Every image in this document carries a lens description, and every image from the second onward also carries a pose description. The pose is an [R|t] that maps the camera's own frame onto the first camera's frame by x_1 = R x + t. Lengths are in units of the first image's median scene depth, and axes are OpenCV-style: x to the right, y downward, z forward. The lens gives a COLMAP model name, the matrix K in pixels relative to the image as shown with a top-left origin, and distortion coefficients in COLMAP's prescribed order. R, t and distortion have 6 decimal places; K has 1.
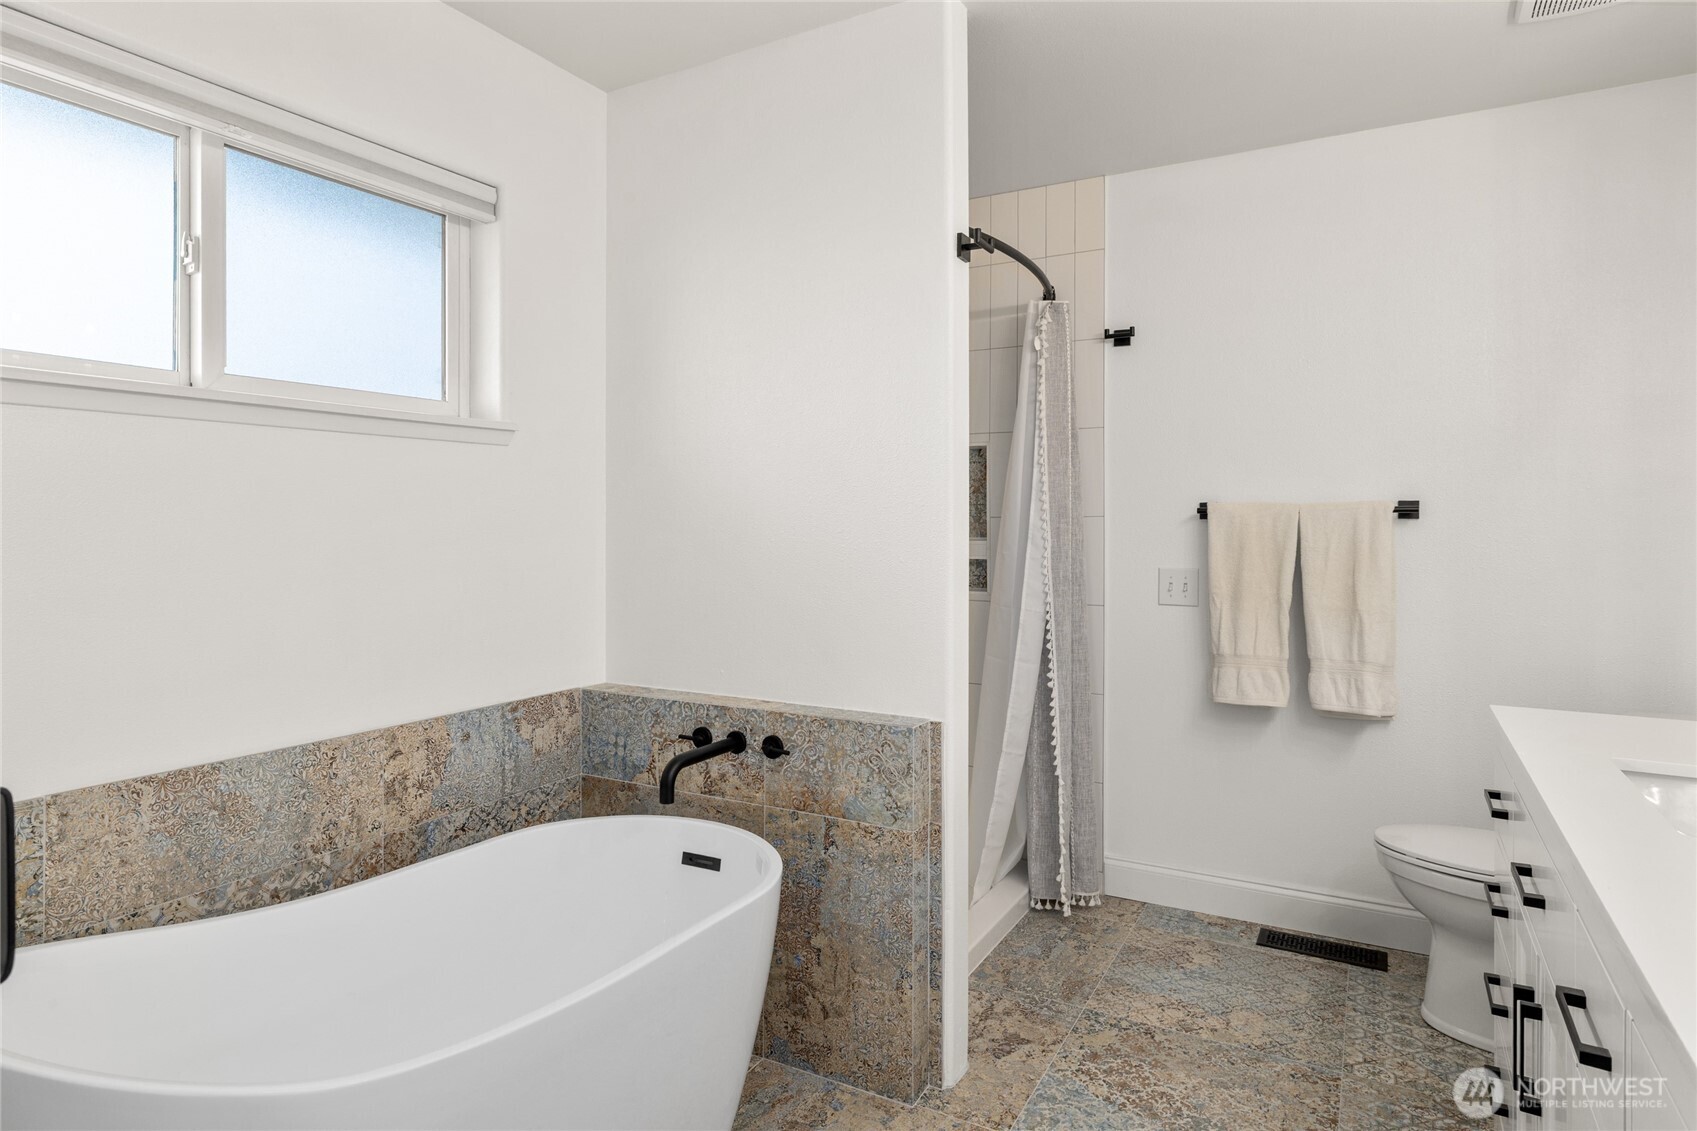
lens RADIAL K [[962.4, 0, 848.6], [0, 962.4, 525.7], [0, 0, 1]] dist [-0.000353, 0.000917]
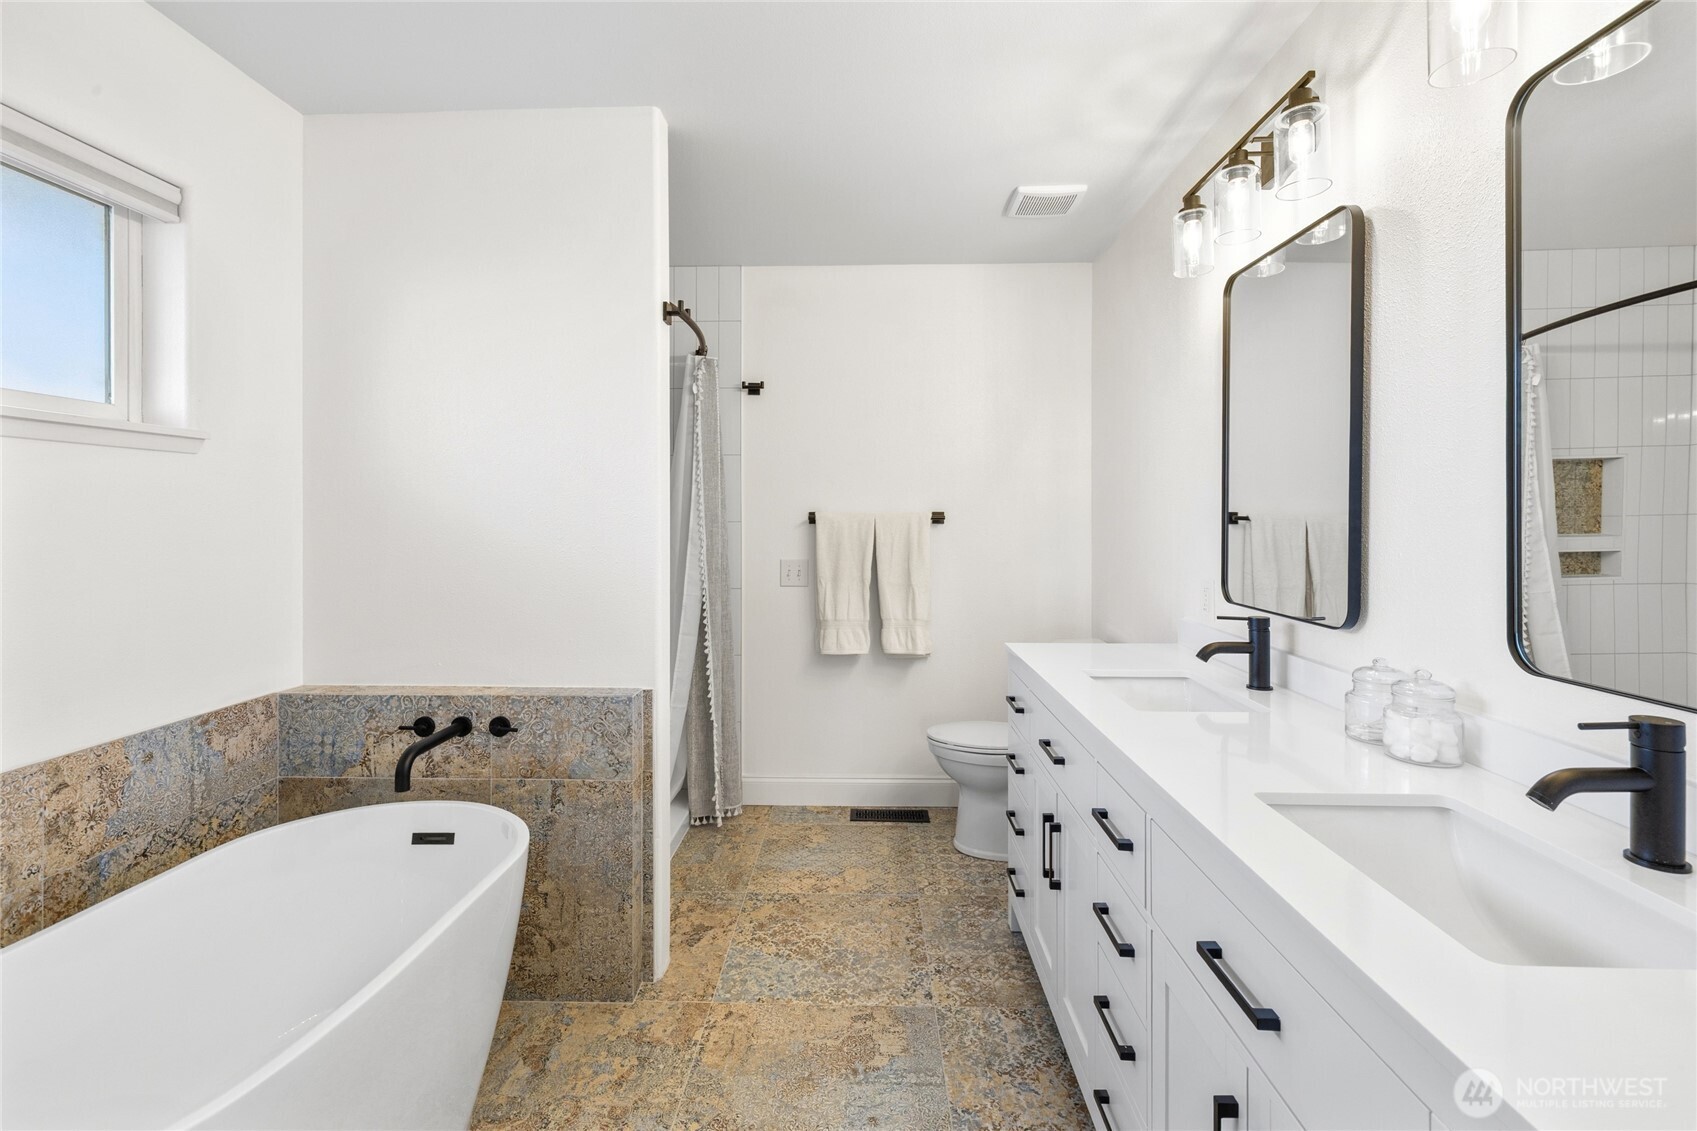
lens RADIAL K [[750.4, 0, 847.1], [0, 750.4, 520.7], [0, 0, 1]] dist [0.001205, 0.000518]
pose [[0.884864, -0.000704, 0.465849, -0.123611], [0.001433, 0.999998, -0.001210, -0.013086], [-0.465847, 0.001739, 0.884864, 0.014653]]
